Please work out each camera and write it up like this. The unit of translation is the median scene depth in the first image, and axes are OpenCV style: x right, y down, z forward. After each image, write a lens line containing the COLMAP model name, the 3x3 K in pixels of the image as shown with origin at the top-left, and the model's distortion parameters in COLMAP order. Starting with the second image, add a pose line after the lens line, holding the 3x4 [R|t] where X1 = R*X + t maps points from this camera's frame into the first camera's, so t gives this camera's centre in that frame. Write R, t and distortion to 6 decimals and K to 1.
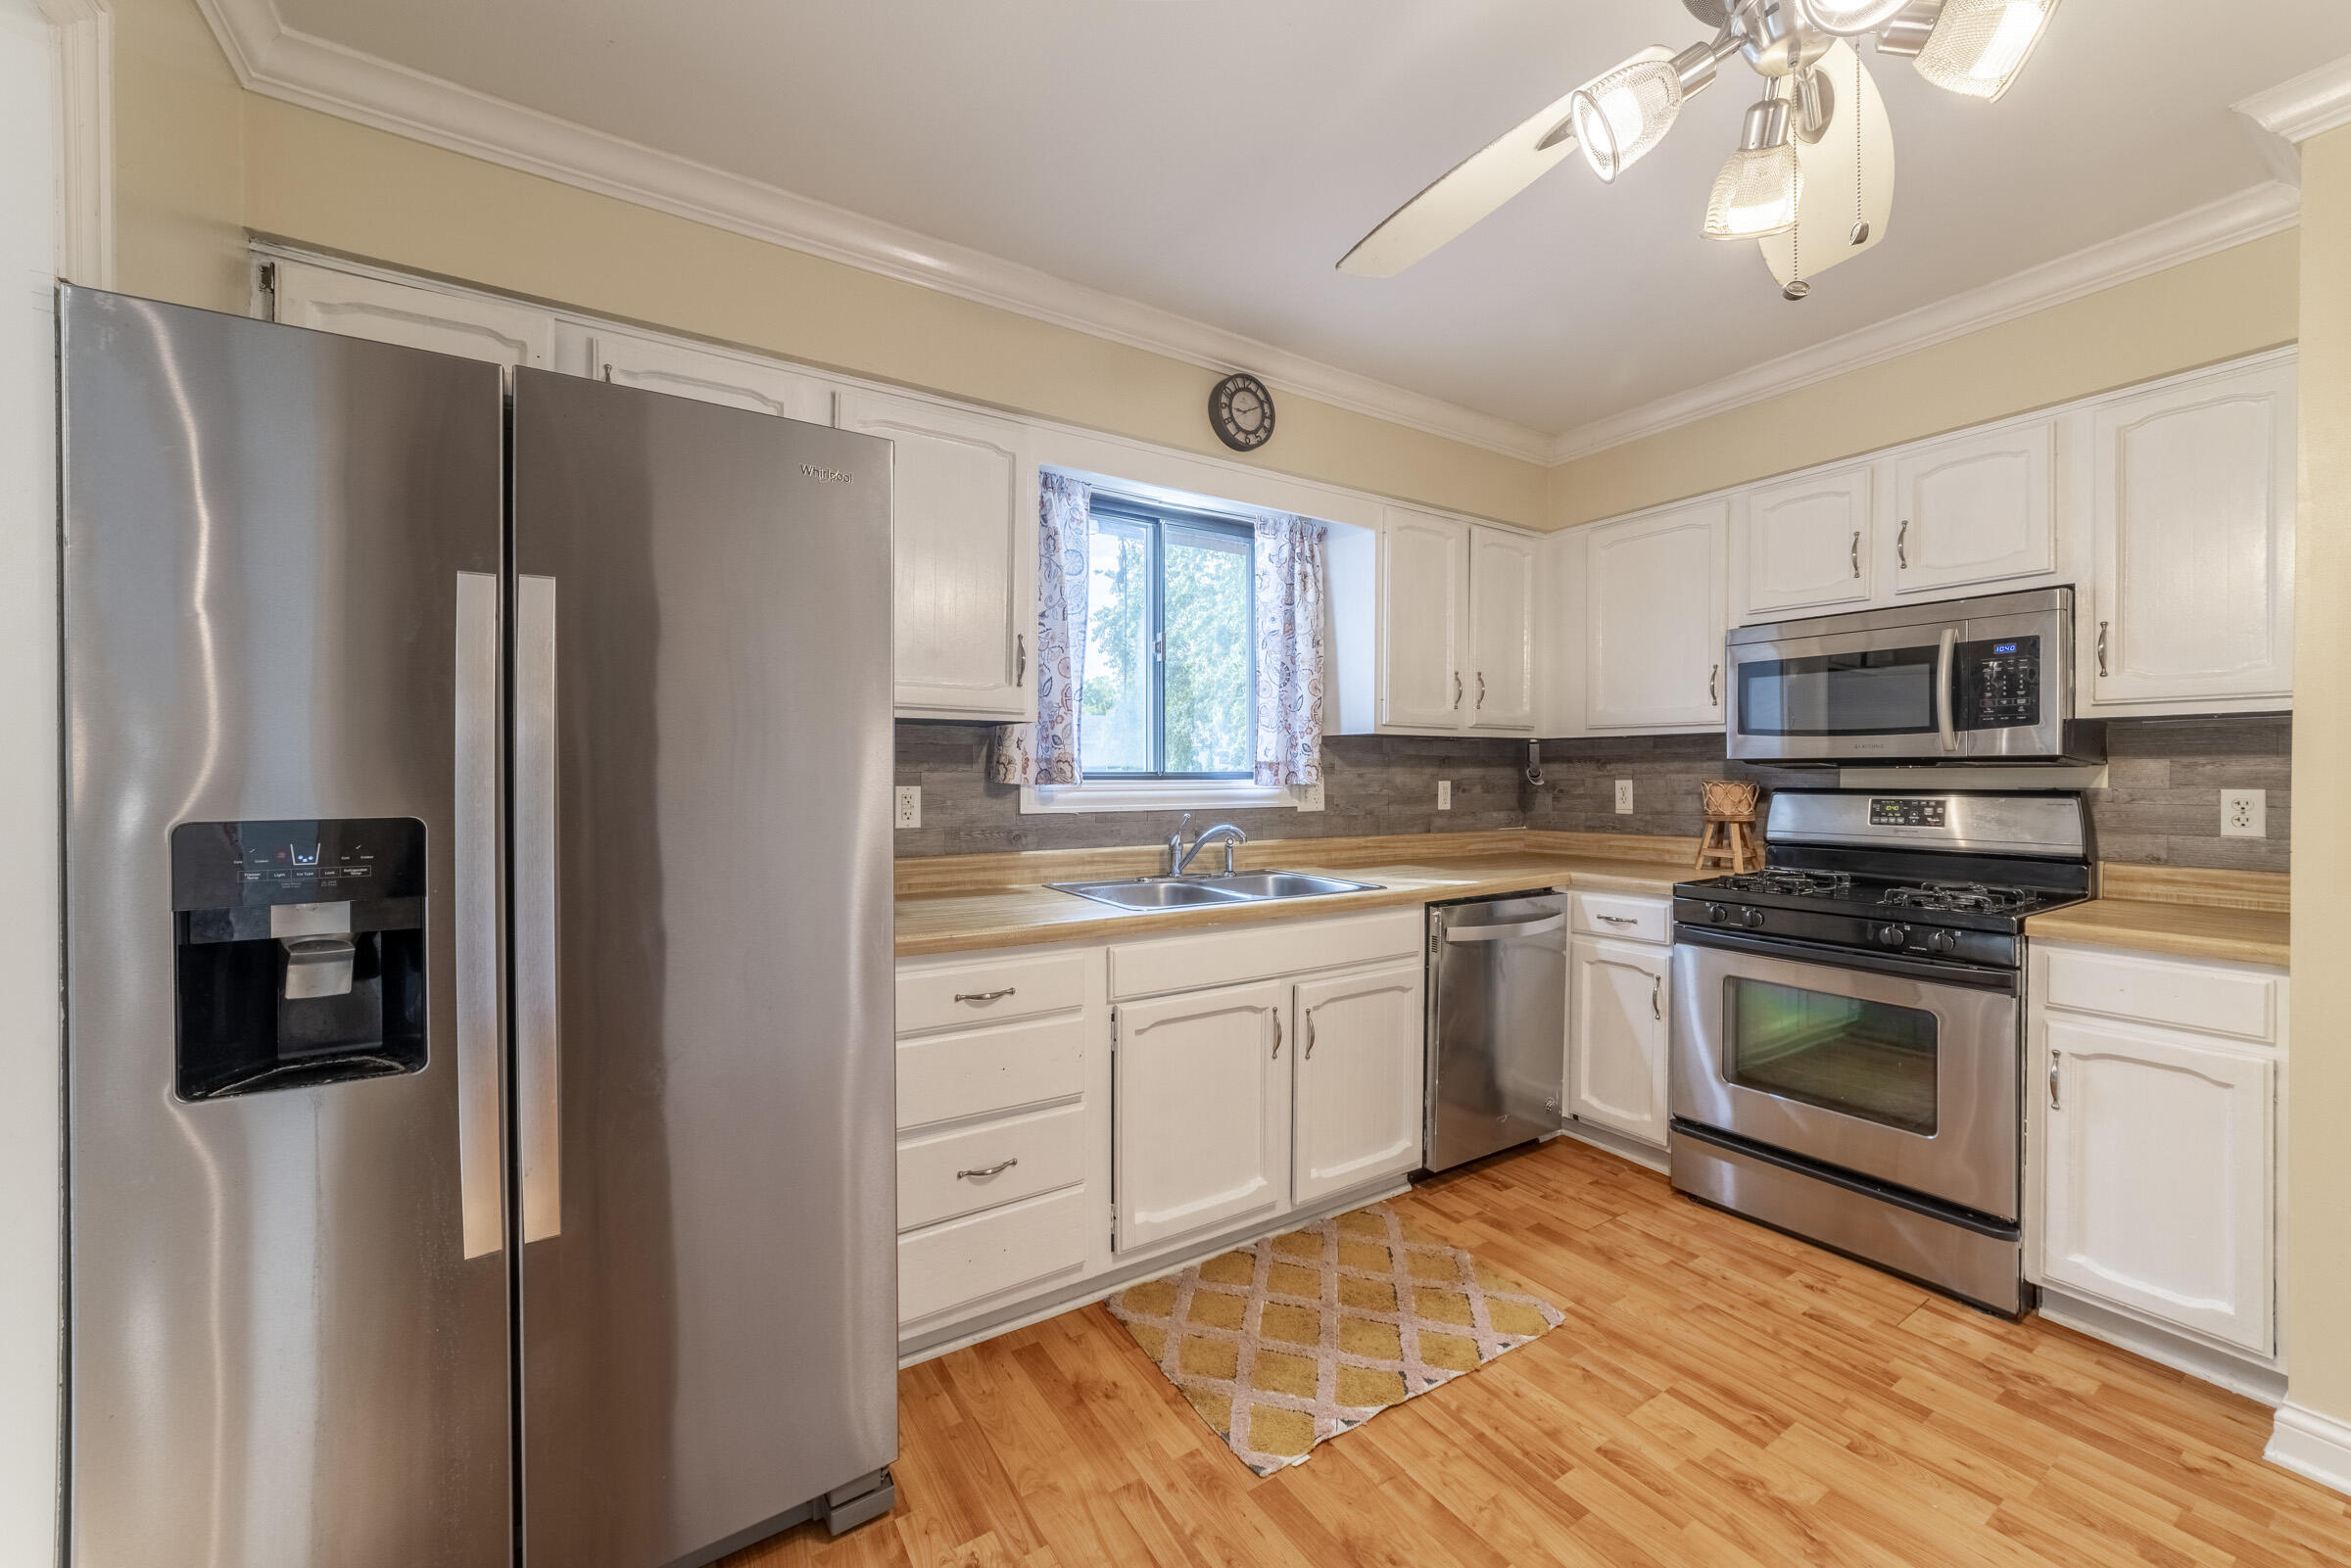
lens RADIAL K [[900.5, 0, 1180.7], [0, 900.5, 773.7], [0, 0, 1]] dist [-0.019223, 0.006009]
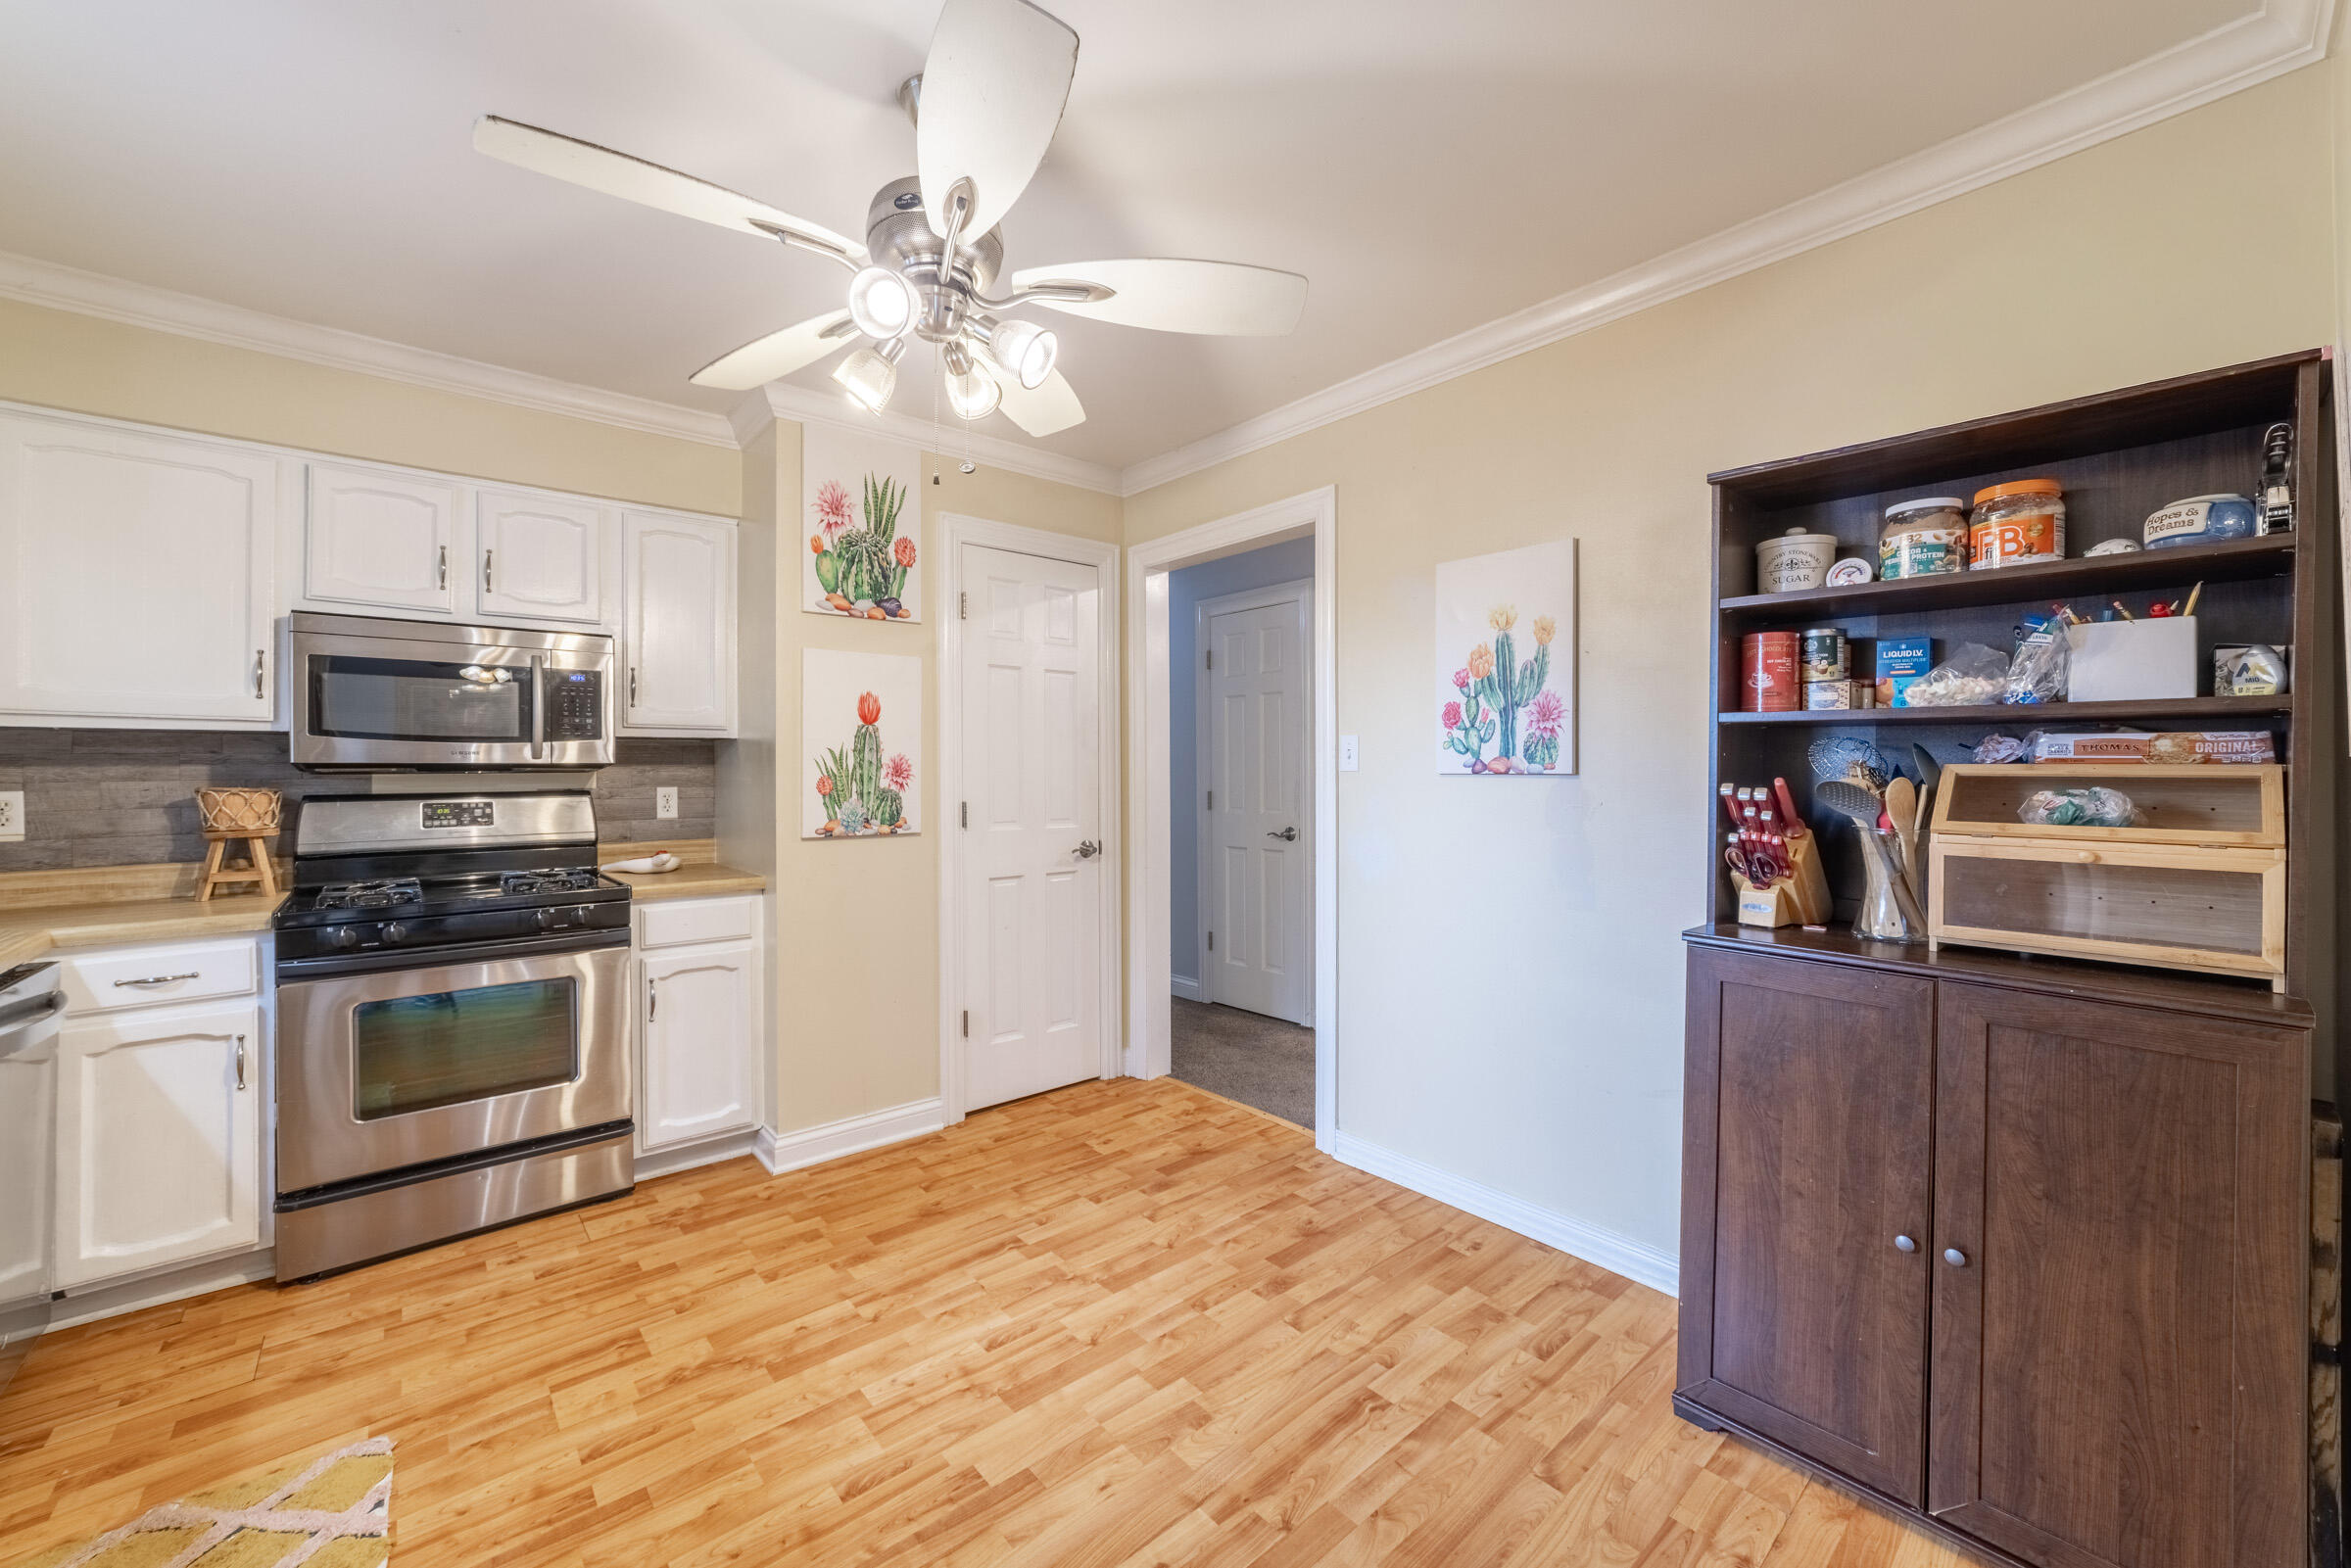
lens RADIAL K [[900.5, 0, 1150.9], [0, 900.5, 771.3], [0, 0, 1]] dist [-0.019223, 0.006009]
pose [[-0.130686, 0.002506, 0.991421, -0.366254], [0.006958, 0.999974, -0.001610, -0.001560], [-0.991399, 0.006688, -0.130700, 0.306813]]
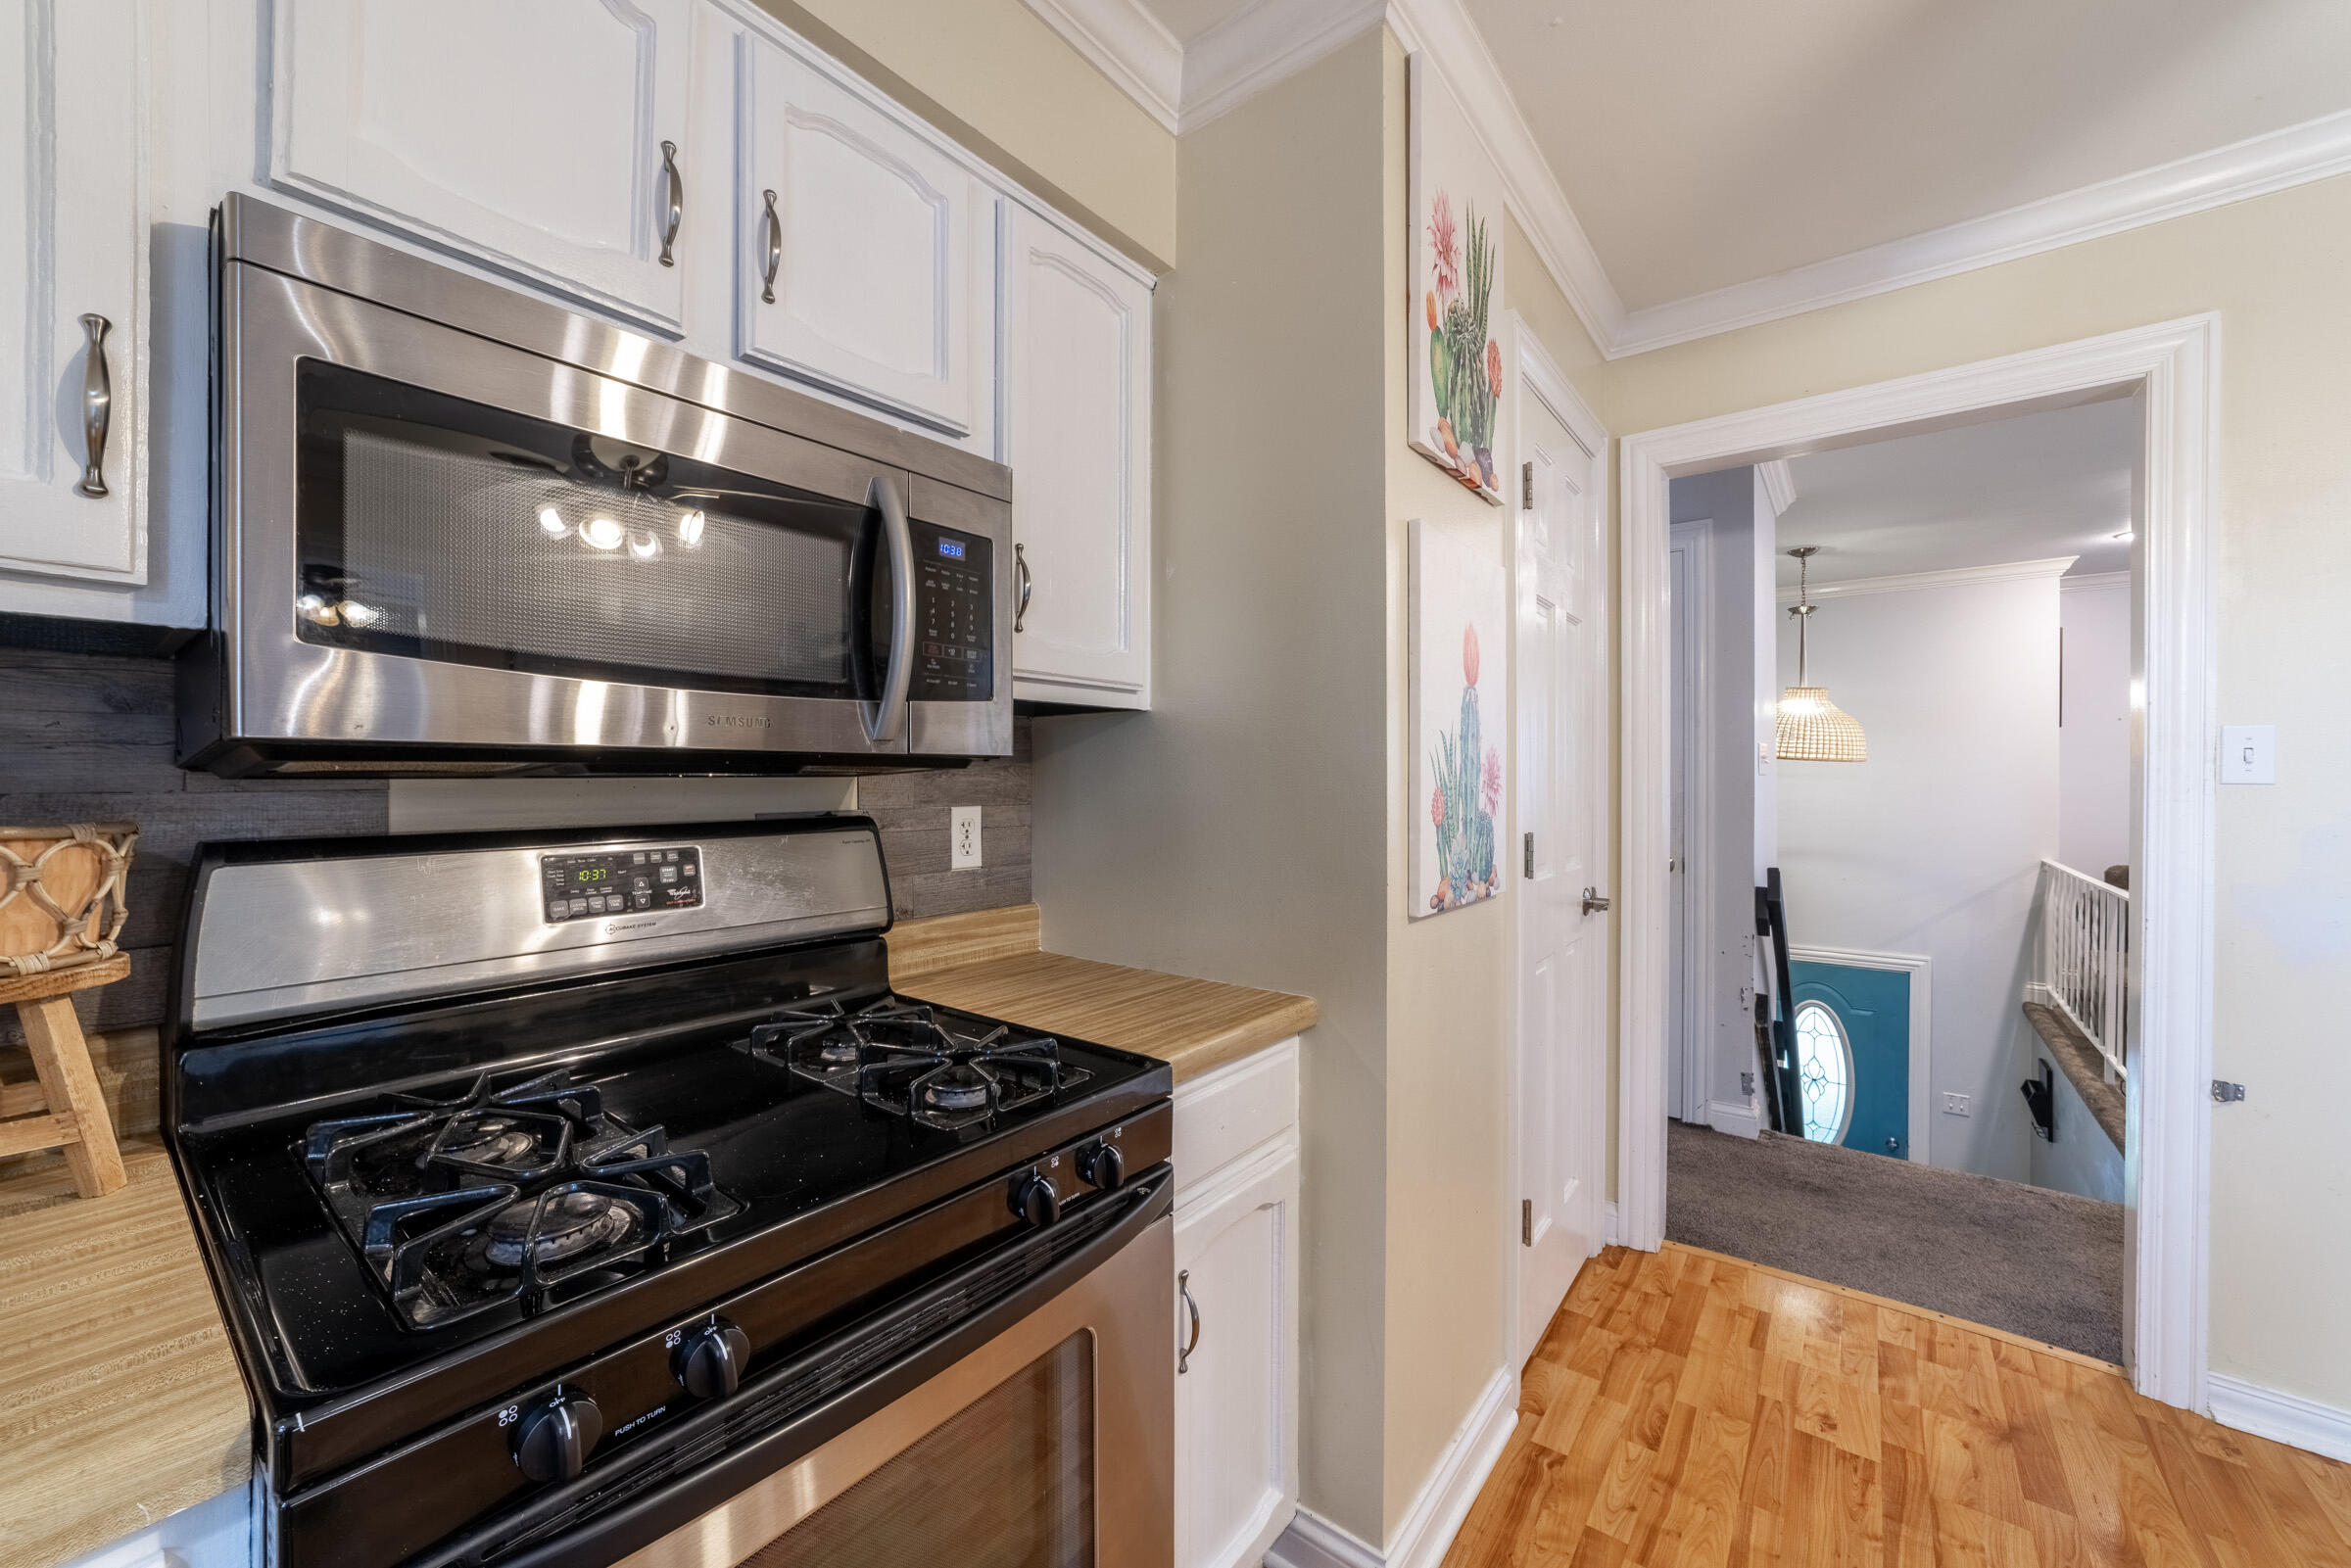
lens RADIAL K [[900.5, 0, 1173.9], [0, 900.5, 780.7], [0, 0, 1]] dist [-0.019223, 0.006009]
pose [[-0.325184, -0.004648, 0.945639, 0.323352], [0.000236, 0.999987, 0.004996, -0.007160], [-0.945651, 0.001848, -0.325179, 0.887541]]
